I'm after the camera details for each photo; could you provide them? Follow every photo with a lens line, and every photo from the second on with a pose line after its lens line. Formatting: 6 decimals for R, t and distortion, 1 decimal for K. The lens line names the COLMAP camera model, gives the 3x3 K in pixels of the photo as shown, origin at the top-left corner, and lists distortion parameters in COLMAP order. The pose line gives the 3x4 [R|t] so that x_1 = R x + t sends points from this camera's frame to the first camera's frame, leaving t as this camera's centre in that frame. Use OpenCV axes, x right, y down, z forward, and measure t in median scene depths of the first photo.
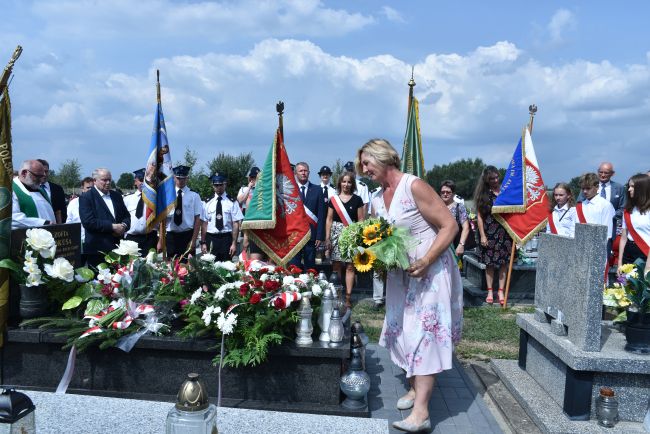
lens RADIAL K [[519.4, 0, 329.5], [0, 519.4, 212.6], [0, 0, 1]] dist [-0.081811, 0.061450]
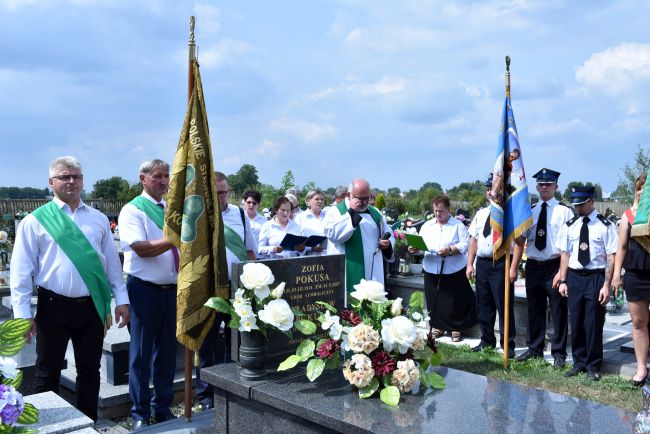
lens RADIAL K [[646.3, 0, 315.2], [0, 646.3, 237.3], [0, 0, 1]] dist [-0.024866, 0.000000]
pose [[0.731155, 0.013521, -0.682077, 0.215053], [-0.006641, 0.999897, 0.012702, -0.023946], [0.682179, -0.004758, 0.731170, 0.271599]]
